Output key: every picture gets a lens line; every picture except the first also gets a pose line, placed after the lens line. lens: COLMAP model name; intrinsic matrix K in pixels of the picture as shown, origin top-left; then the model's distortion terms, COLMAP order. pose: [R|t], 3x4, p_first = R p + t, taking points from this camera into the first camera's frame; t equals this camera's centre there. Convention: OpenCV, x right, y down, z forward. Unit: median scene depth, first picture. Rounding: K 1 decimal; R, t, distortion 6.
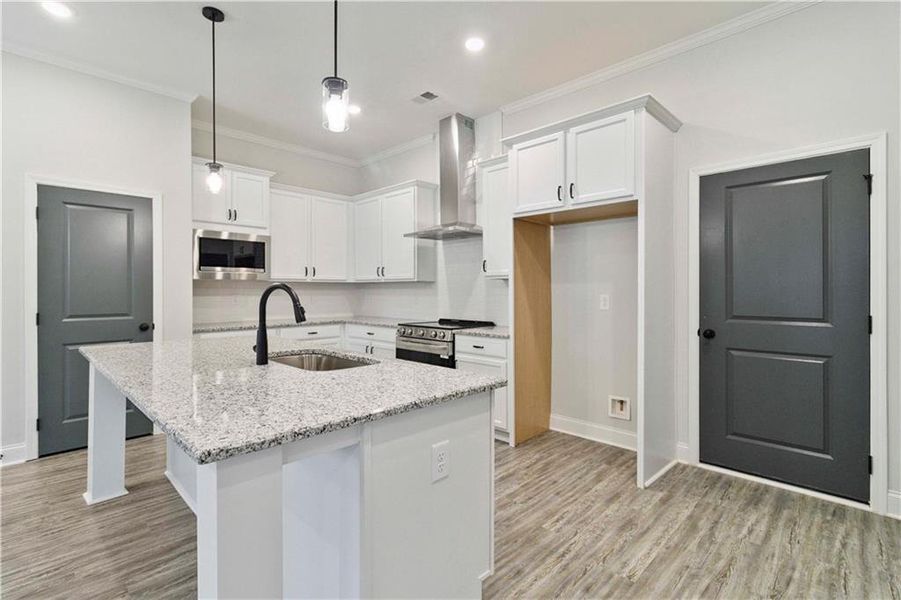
lens RADIAL K [[410.3, 0, 456.4], [0, 410.3, 300.4], [0, 0, 1]] dist [-0.001330, 0.001351]
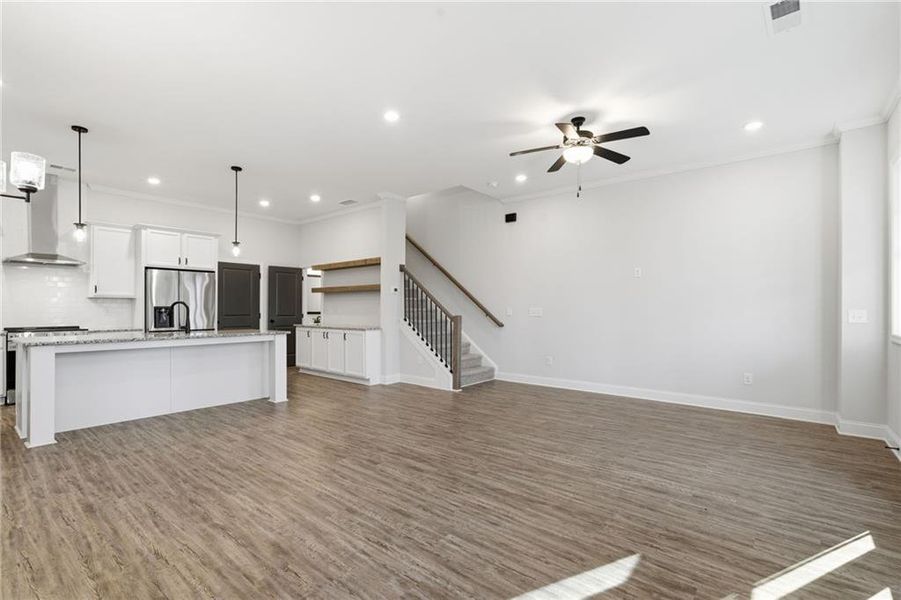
lens RADIAL K [[410.3, 0, 456.4], [0, 410.3, 300.4], [0, 0, 1]] dist [-0.001330, 0.001351]
pose [[-0.092192, 0.021548, 0.995508, -1.554088], [0.020795, 0.999589, -0.019710, 0.018911], [-0.995524, 0.018884, -0.092602, -0.204139]]
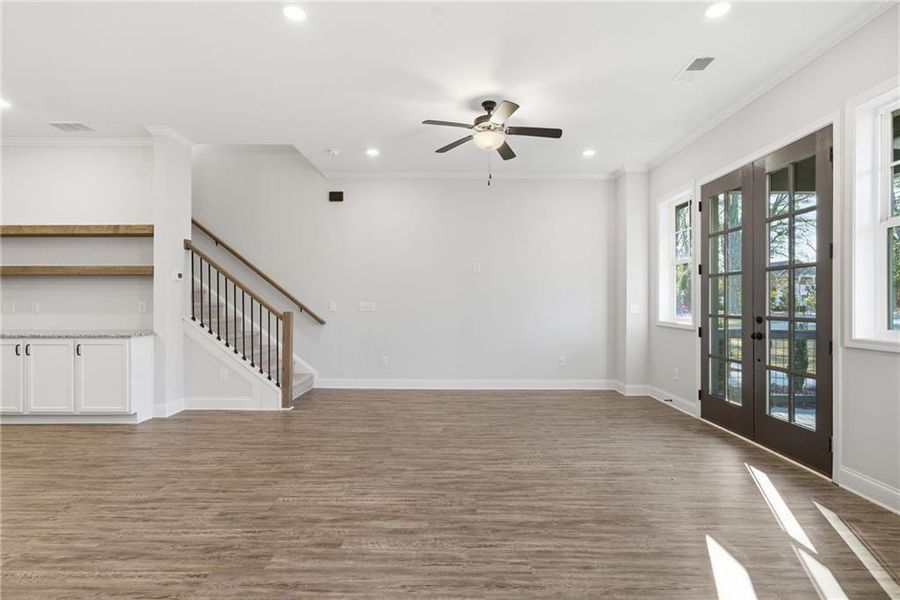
lens RADIAL K [[409.8, 0, 455.9], [0, 409.8, 300.4], [0, 0, 1]] dist [-0.001330, 0.001351]
pose [[-0.696137, 0.004956, 0.717892, -1.202864], [0.016081, 0.999833, 0.008691, 0.008493], [-0.717729, 0.017595, -0.696100, 0.135407]]
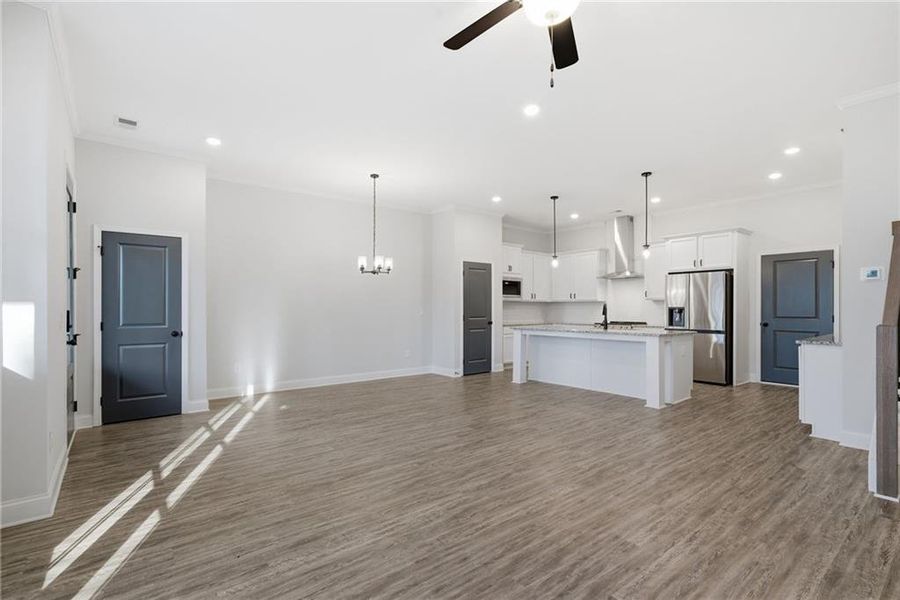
lens RADIAL K [[422.2, 0, 443.5], [0, 422.2, 320.9], [0, 0, 1]] dist [-0.008082, 0.001231]
pose [[0.991065, 0.004385, -0.133305, -0.619326], [-0.003757, 0.999981, 0.004966, 0.039936], [0.133325, -0.004421, 0.991063, -1.134831]]
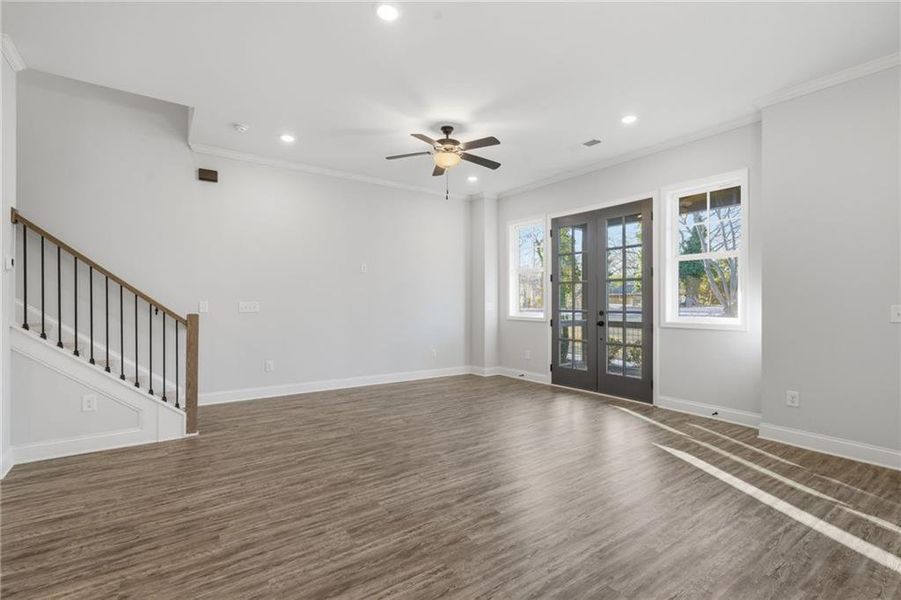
lens RADIAL K [[404.1, 0, 446.2], [0, 404.1, 298.1], [0, 0, 1]] dist [-0.001361, 0.000705]
pose [[-0.981389, 0.004258, 0.191984, -0.762523], [0.006505, 0.999918, 0.011075, 0.000140], [-0.191921, 0.012118, -0.981335, 0.480759]]
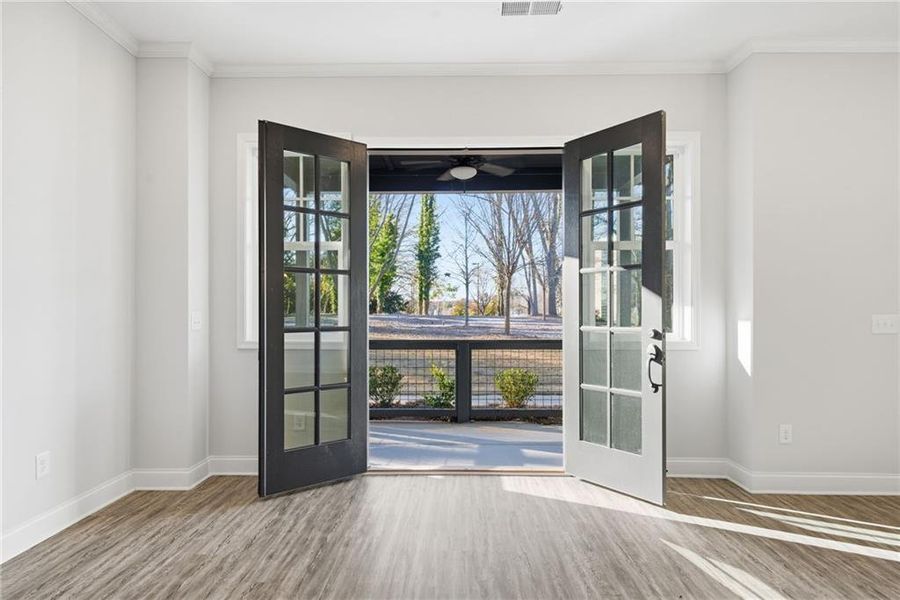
lens RADIAL K [[493.2, 0, 450.0], [0, 493.2, 300.0], [0, 0, 1]] dist [-0.000978, 0.000424]
pose [[-0.729623, -0.013690, -0.683713, -0.334115], [-0.015148, 0.999878, -0.003856, 0.016886], [0.683682, 0.007544, -0.729741, -0.324310]]
